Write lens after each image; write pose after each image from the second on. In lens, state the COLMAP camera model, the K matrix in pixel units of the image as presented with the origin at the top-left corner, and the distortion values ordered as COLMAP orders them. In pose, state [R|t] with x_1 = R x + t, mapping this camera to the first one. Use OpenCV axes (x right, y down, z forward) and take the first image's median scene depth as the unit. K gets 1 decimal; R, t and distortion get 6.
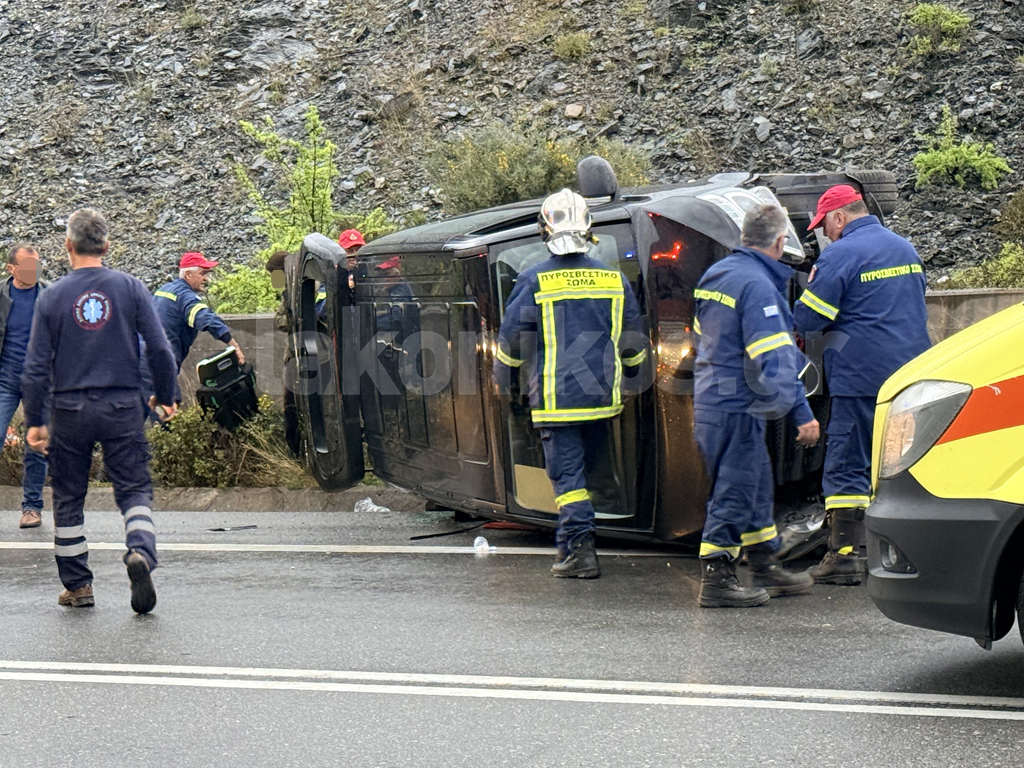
lens RADIAL K [[2493.2, 0, 512.7], [0, 2493.2, 386.6], [0, 0, 1]] dist [0.244348, 0.000000]
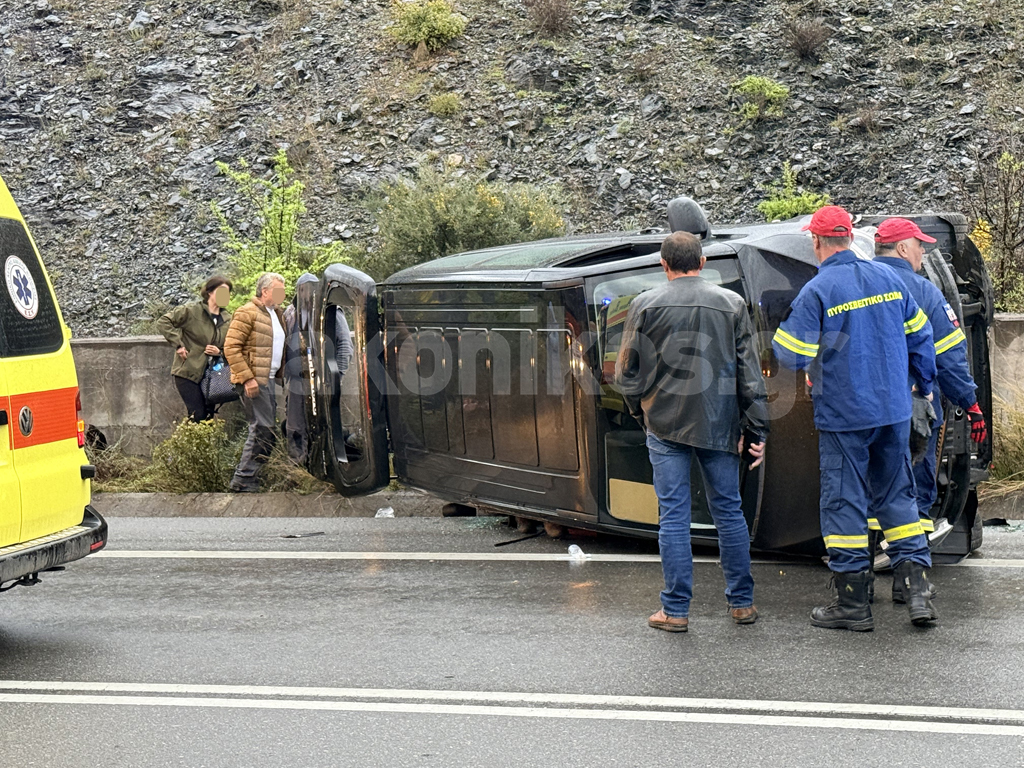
lens RADIAL K [[2022.4, 0, 511.0], [0, 2022.4, 378.9], [0, 0, 1]] dist [0.235042, 0.000000]
pose [[0.990378, 0.003011, 0.138353, -0.079349], [-0.002365, 0.999986, -0.004835, -0.003867], [-0.138366, 0.004462, 0.990371, 0.061853]]
